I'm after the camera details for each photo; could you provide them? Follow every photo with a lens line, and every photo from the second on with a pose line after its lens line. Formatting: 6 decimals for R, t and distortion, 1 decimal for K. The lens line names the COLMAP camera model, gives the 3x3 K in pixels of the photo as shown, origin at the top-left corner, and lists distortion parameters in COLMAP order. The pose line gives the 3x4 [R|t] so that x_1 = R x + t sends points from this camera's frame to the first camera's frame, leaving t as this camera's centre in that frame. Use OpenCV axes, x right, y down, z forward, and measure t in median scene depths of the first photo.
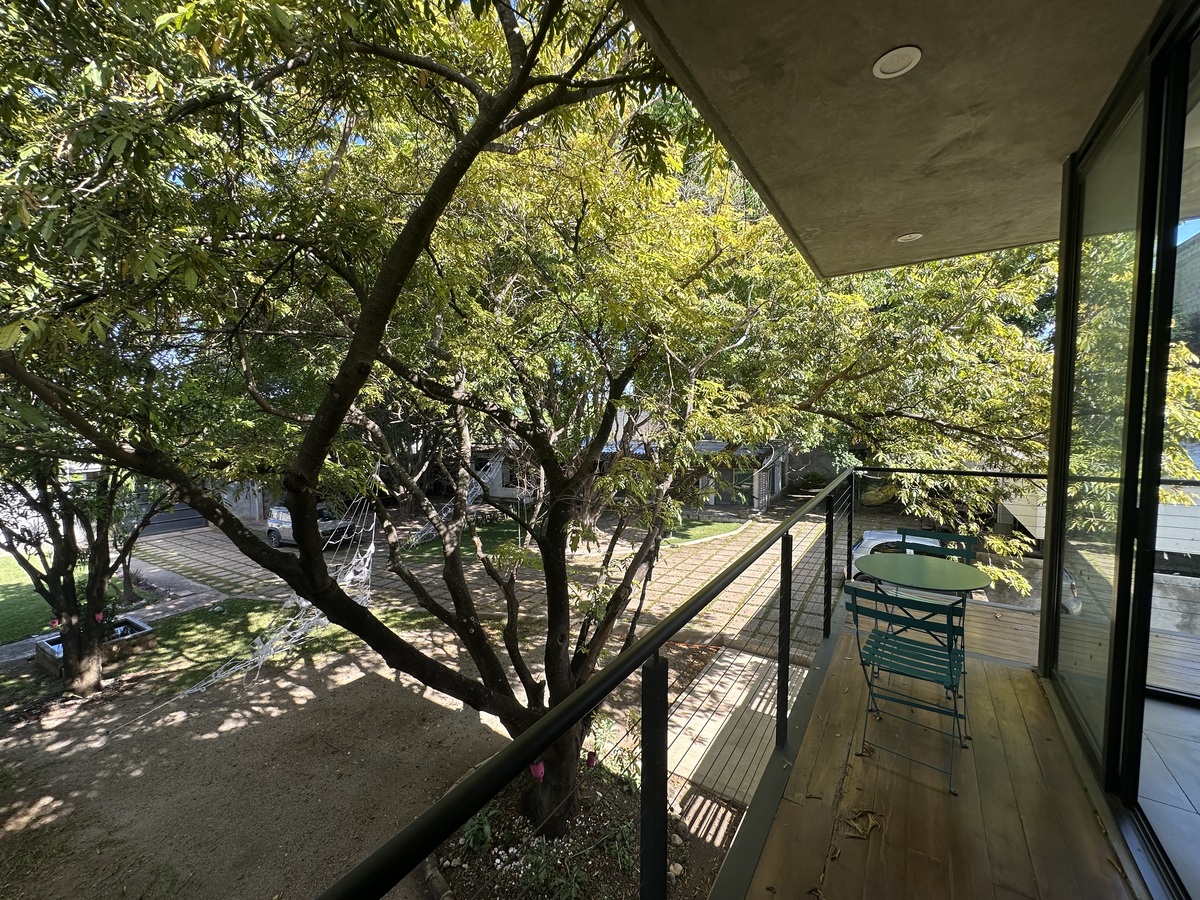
lens RADIAL K [[480.4, 0, 599.8], [0, 480.4, 449.8], [0, 0, 1]] dist [-0.003705, 0.000694]
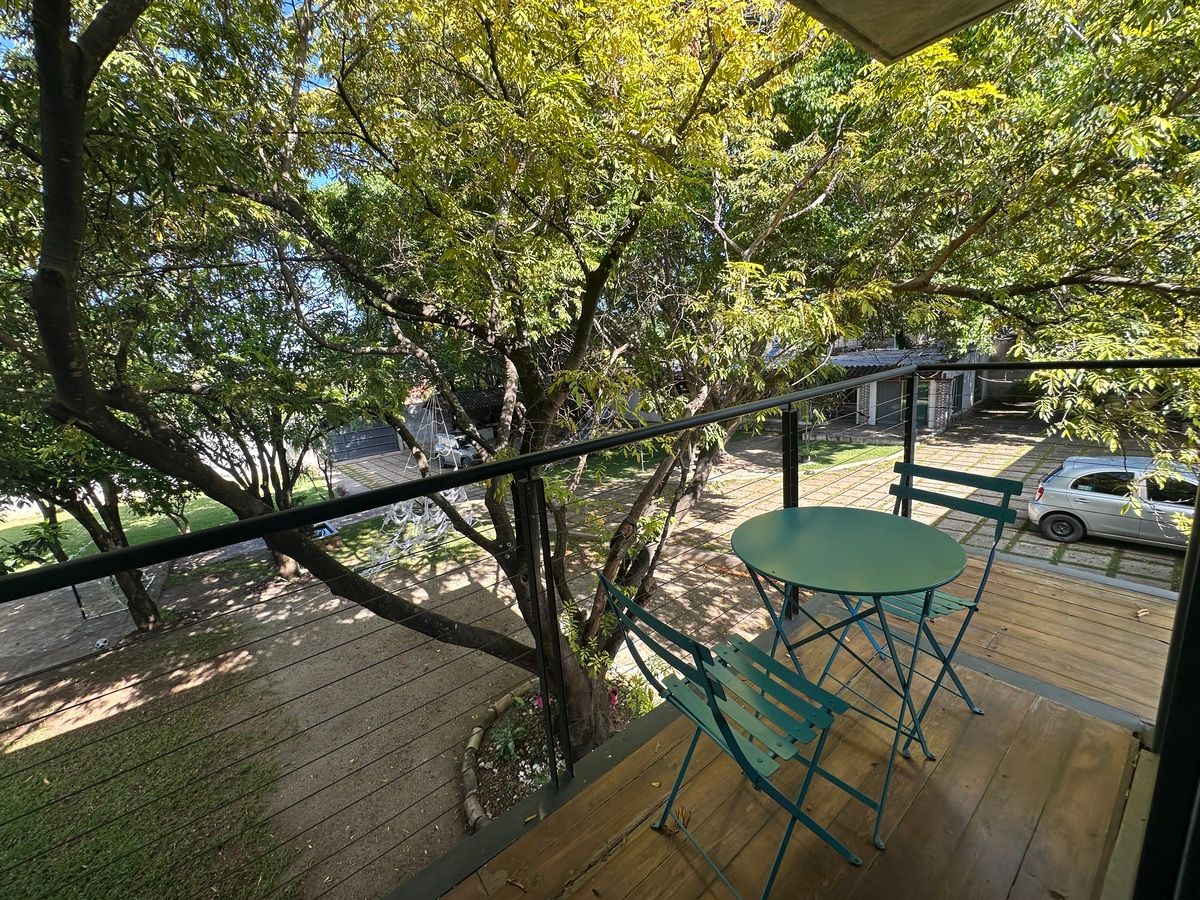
lens RADIAL K [[480.4, 0, 601.5], [0, 480.4, 449.7], [0, 0, 1]] dist [-0.003705, 0.000694]
pose [[0.943810, -0.000967, -0.330486, 0.158354], [0.053333, 0.987334, 0.149423, 0.013284], [0.326155, -0.158652, 0.931908, 0.110918]]
